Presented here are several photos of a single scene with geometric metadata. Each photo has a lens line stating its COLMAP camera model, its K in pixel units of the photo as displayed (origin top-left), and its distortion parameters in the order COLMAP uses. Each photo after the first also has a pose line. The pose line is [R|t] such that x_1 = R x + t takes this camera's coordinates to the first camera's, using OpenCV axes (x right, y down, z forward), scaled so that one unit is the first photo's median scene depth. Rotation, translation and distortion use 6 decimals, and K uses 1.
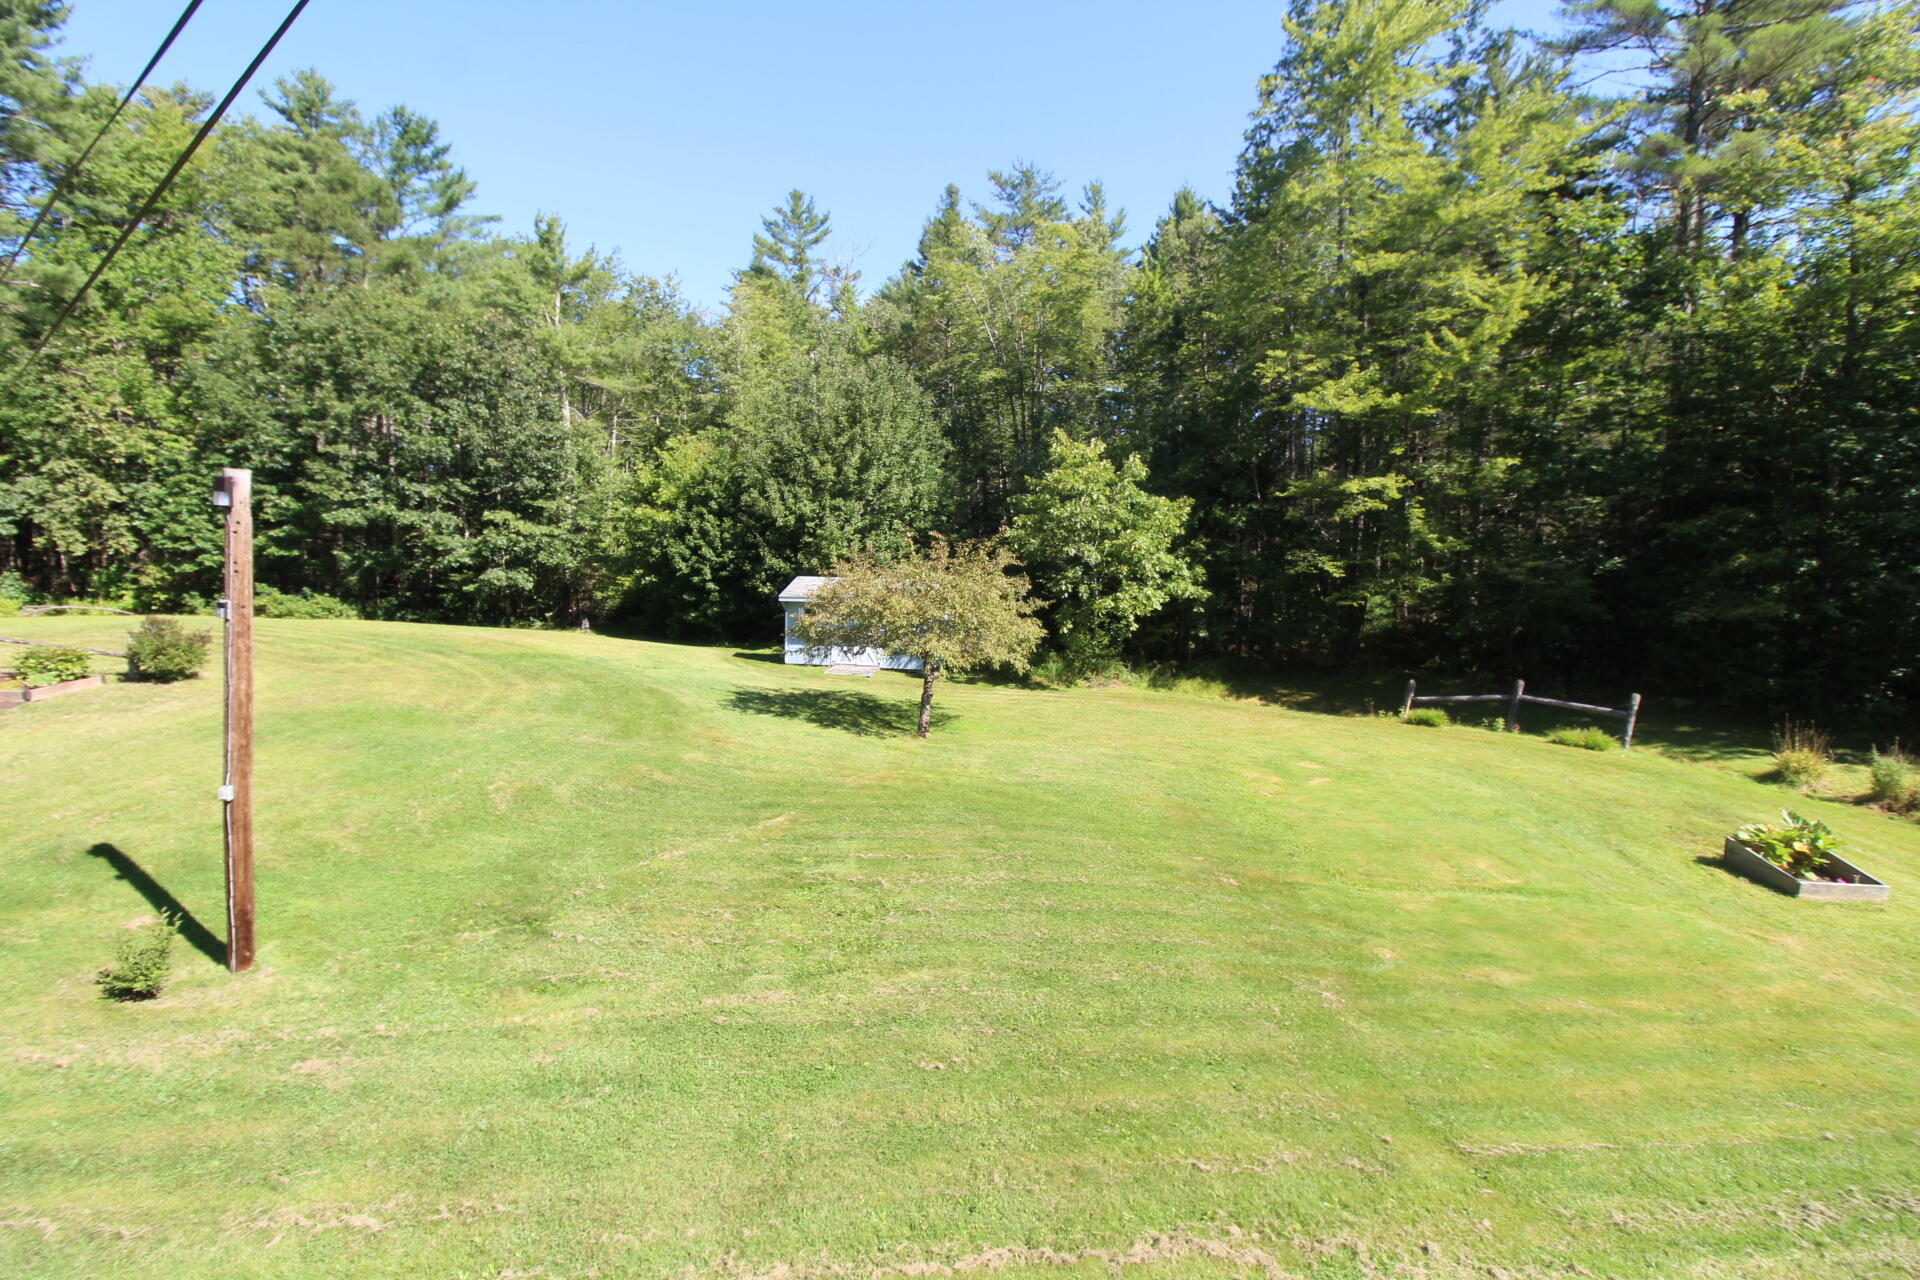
lens RADIAL K [[888.2, 0, 951.1], [0, 888.2, 626.4], [0, 0, 1]] dist [0.001515, -0.014465]
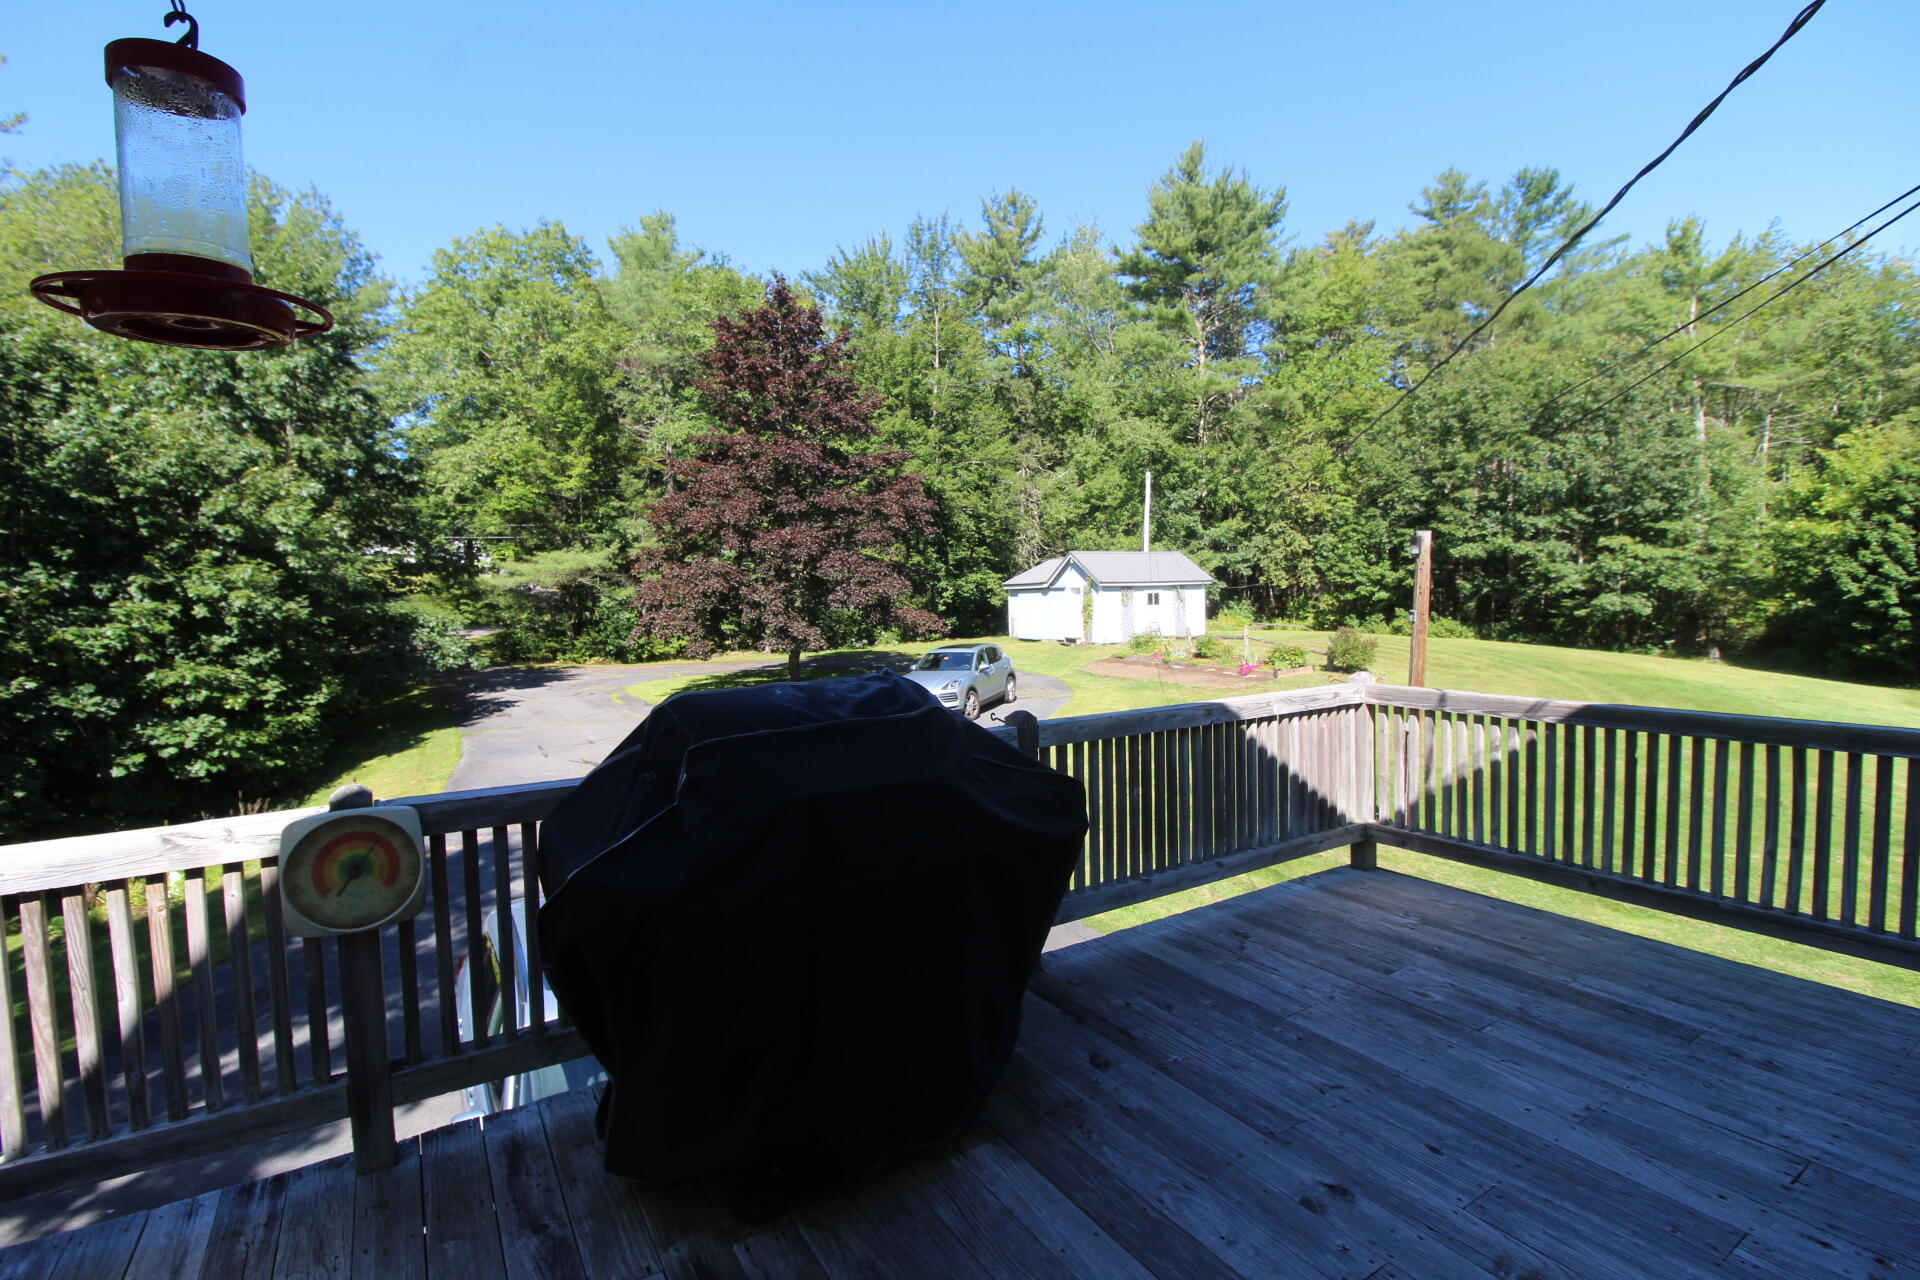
lens RADIAL K [[888.2, 0, 948.6], [0, 888.2, 625.0], [0, 0, 1]] dist [0.001515, -0.014465]
pose [[0.436562, 0.016608, -0.899521, 0.070089], [-0.047317, 0.998870, -0.004522, 0.011284], [0.898429, 0.044537, 0.436855, -0.122107]]
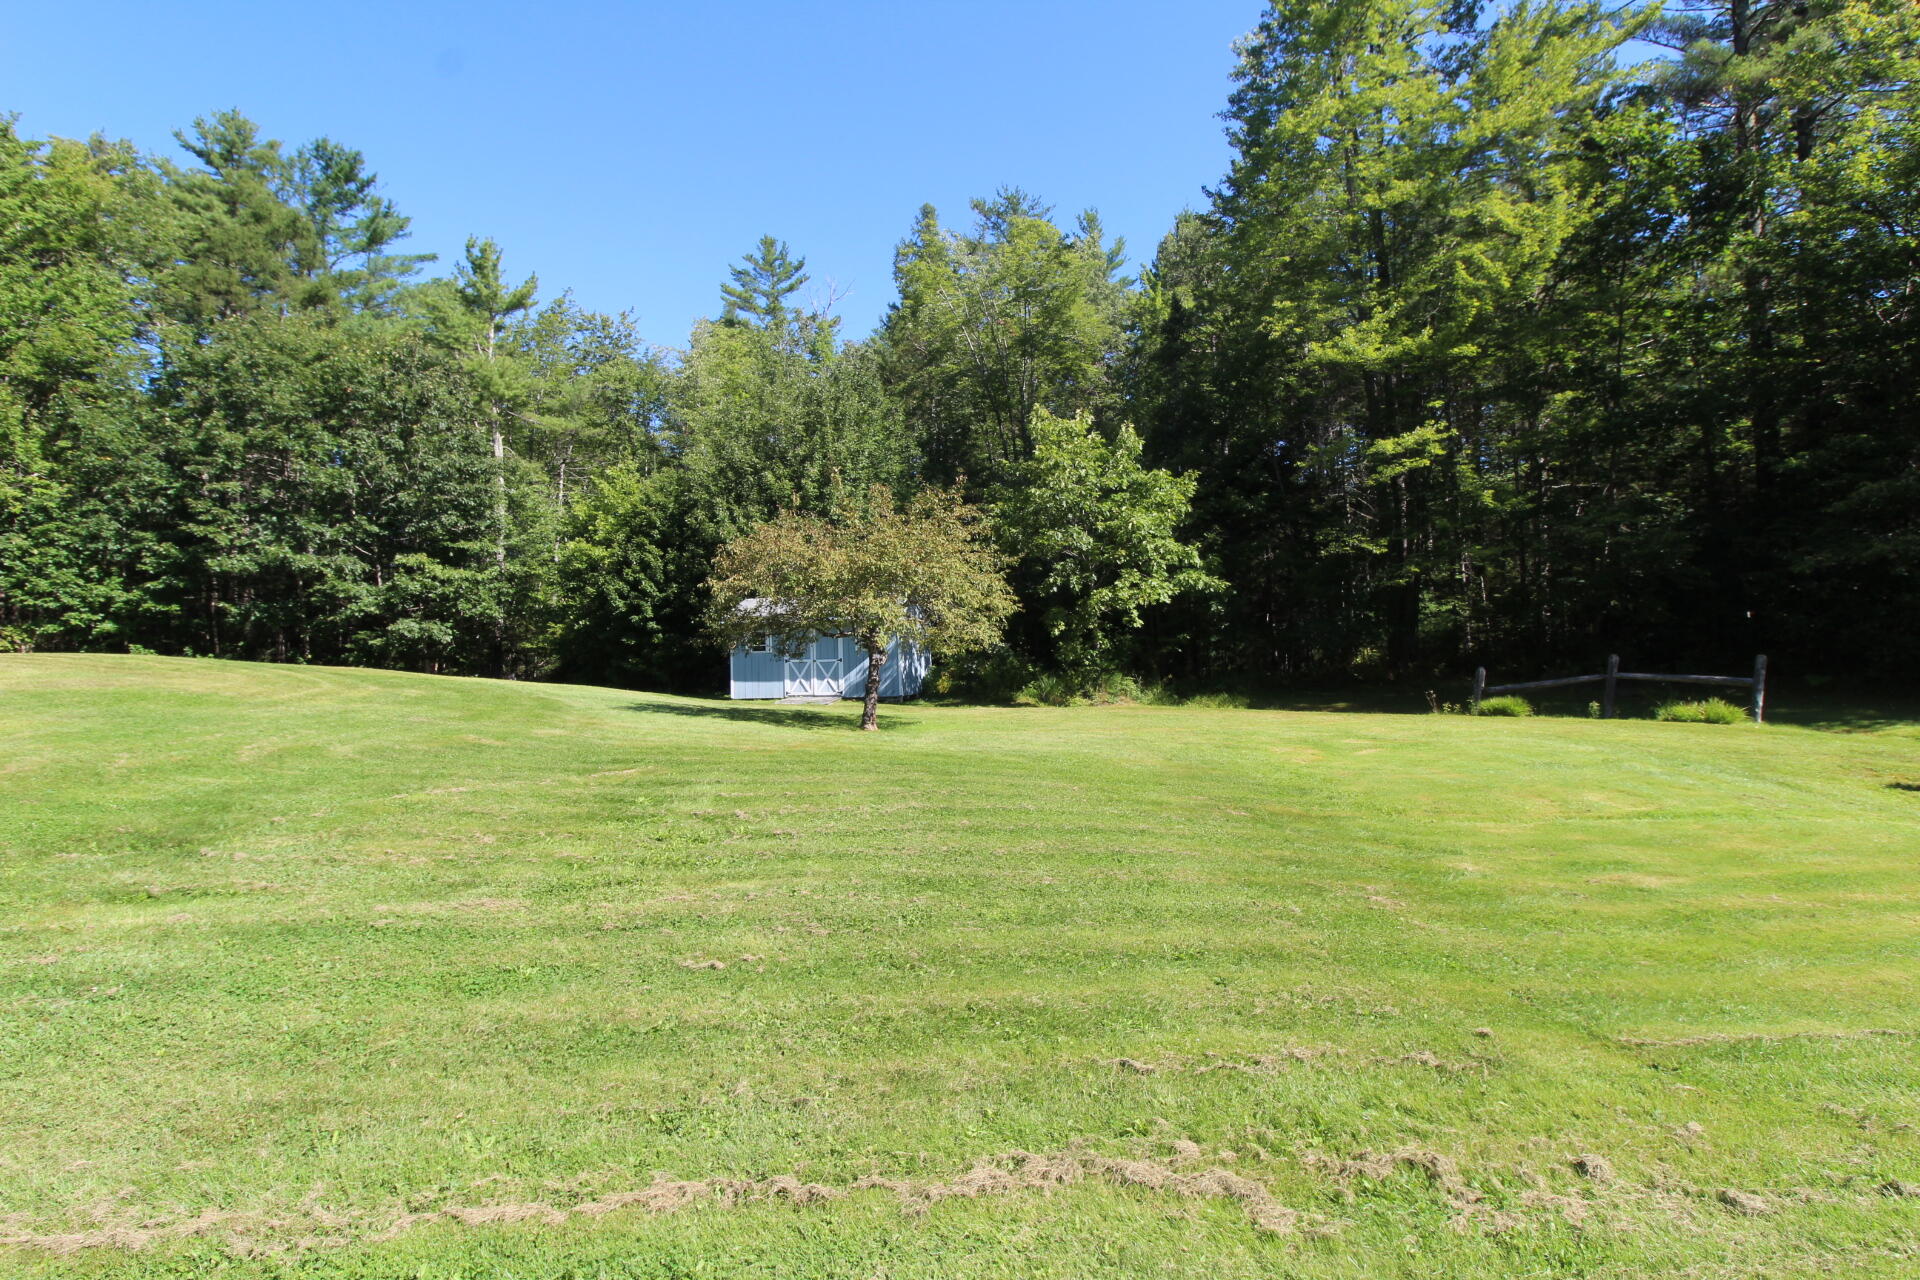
lens RADIAL K [[974.3, 0, 955.7], [0, 974.3, 626.1], [0, 0, 1]] dist [-0.002372, -0.008188]
pose [[0.998997, -0.043303, -0.011414, 0.037314], [0.041788, 0.993046, -0.110061, 0.079330], [0.016100, 0.109474, 0.993859, 0.075235]]
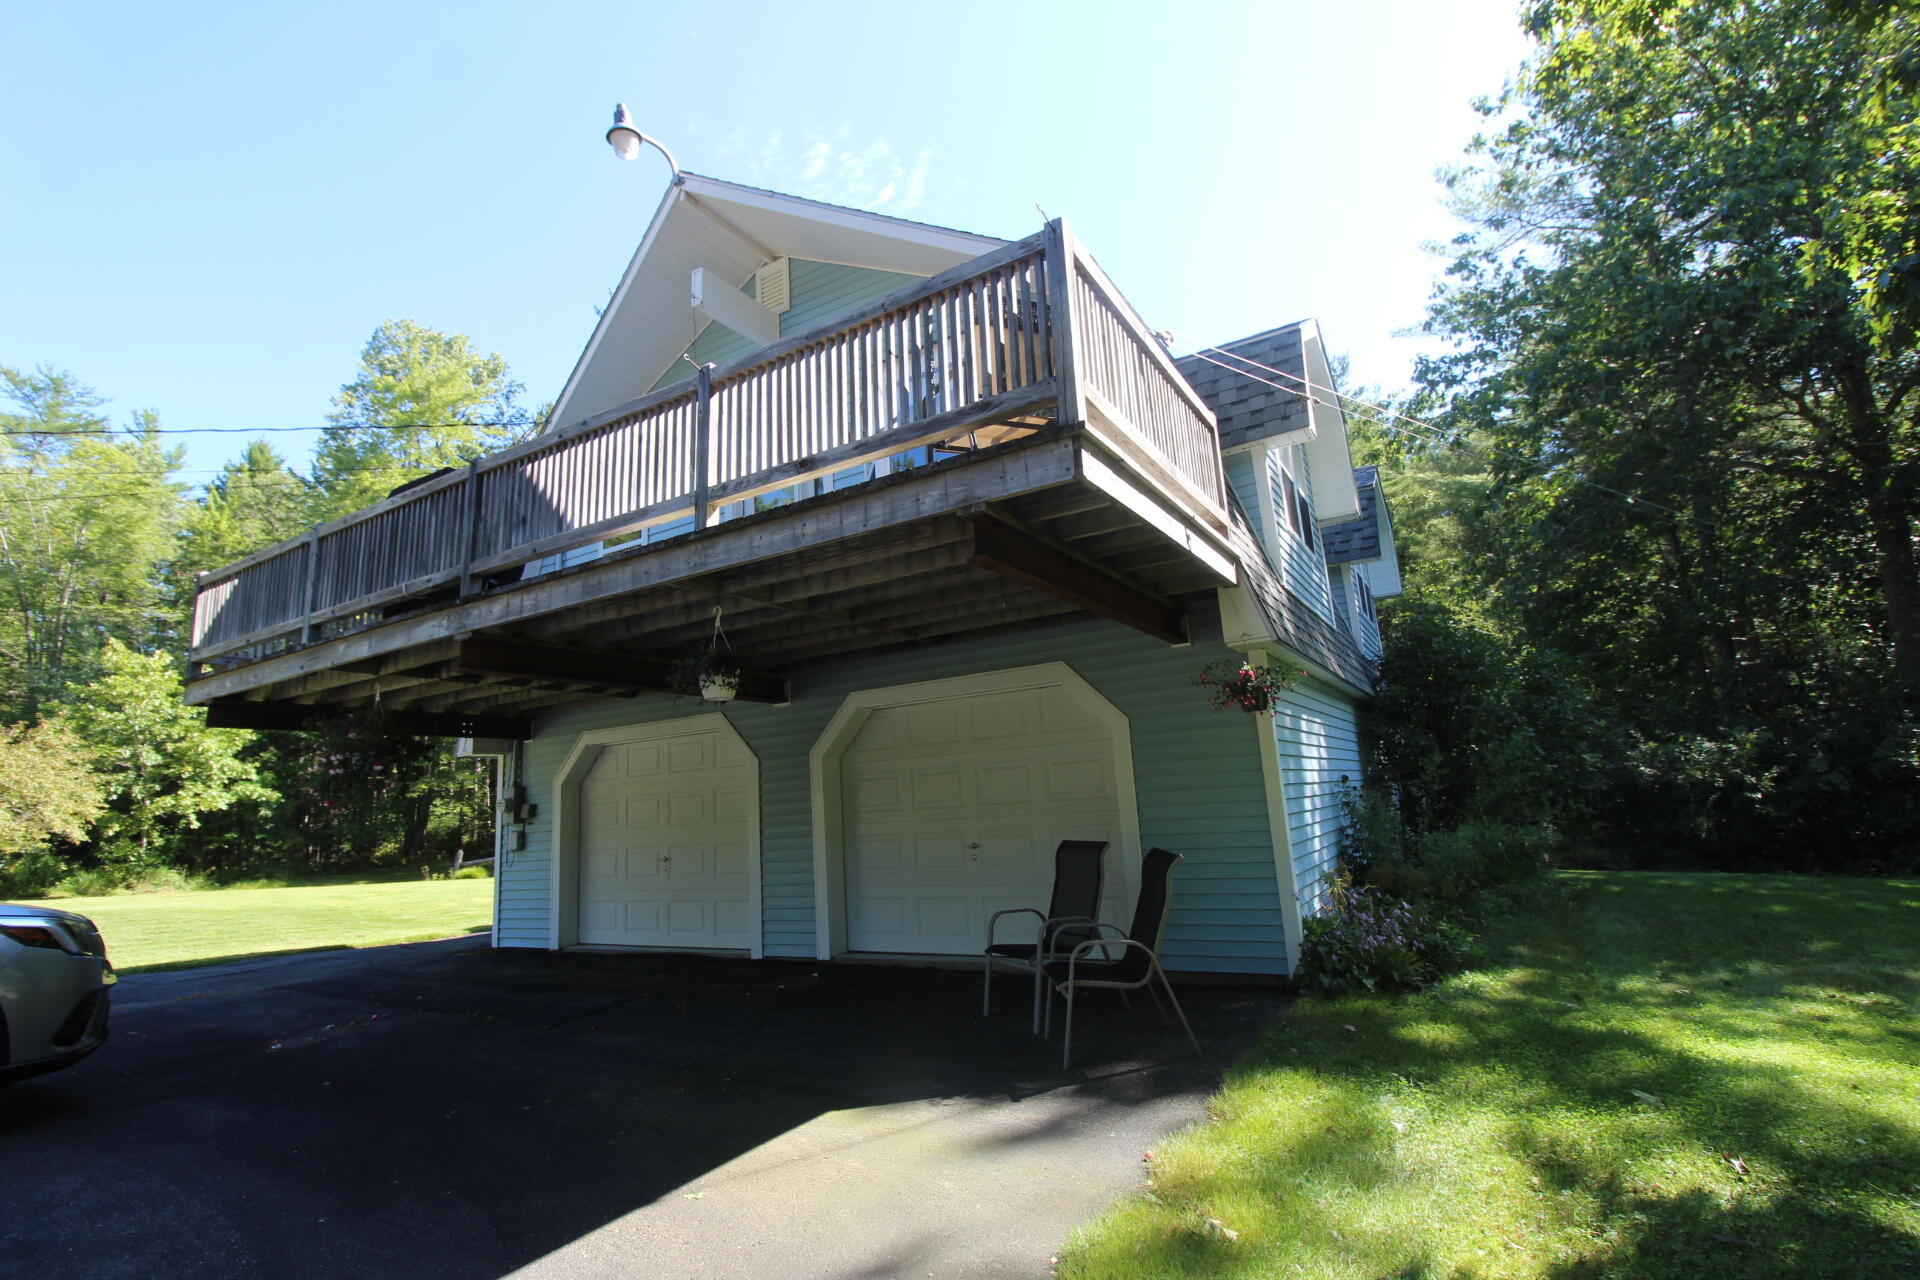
lens RADIAL K [[888.2, 0, 951.7], [0, 888.2, 628.9], [0, 0, 1]] dist [0.001515, -0.014465]
pose [[0.594405, 0.113332, 0.796140, -0.100675], [0.130518, 0.963297, -0.234573, 0.115521], [-0.793503, 0.243342, 0.557797, -0.300422]]
